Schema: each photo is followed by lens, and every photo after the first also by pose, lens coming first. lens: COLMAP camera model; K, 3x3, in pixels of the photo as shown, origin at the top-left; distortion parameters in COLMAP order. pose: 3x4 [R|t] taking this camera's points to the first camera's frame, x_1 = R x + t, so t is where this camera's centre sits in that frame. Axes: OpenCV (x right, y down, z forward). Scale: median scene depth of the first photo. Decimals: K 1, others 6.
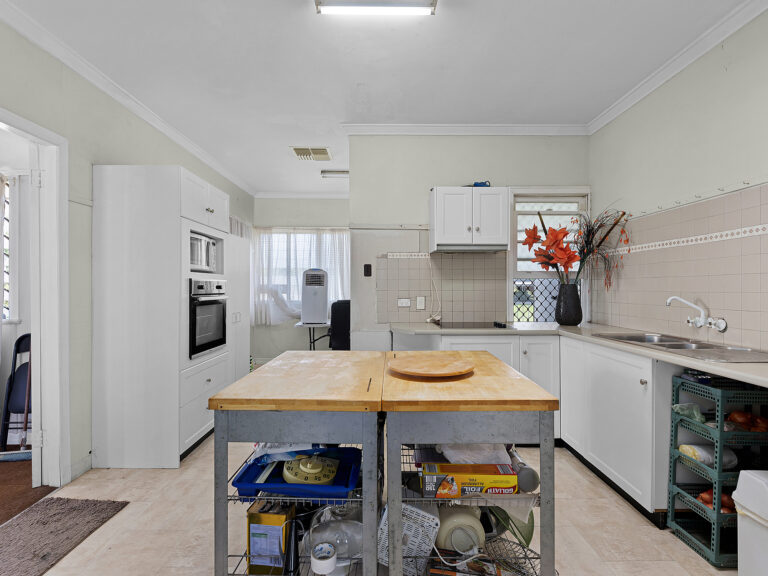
lens RADIAL K [[357.7, 0, 384.8], [0, 357.7, 286.9], [0, 0, 1]] dist [-0.003423, -0.000785]
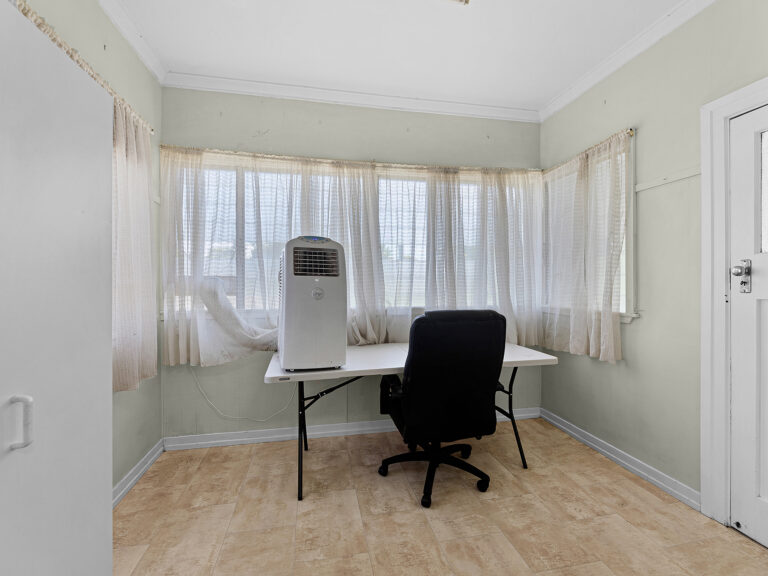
lens RADIAL K [[357.7, 0, 384.8], [0, 357.7, 286.9], [0, 0, 1]] dist [-0.003423, -0.000785]
pose [[0.985124, -0.001131, 0.171840, -0.167215], [0.001510, 0.999997, -0.002072, 0.008938], [-0.171837, 0.002301, 0.985123, 0.516927]]
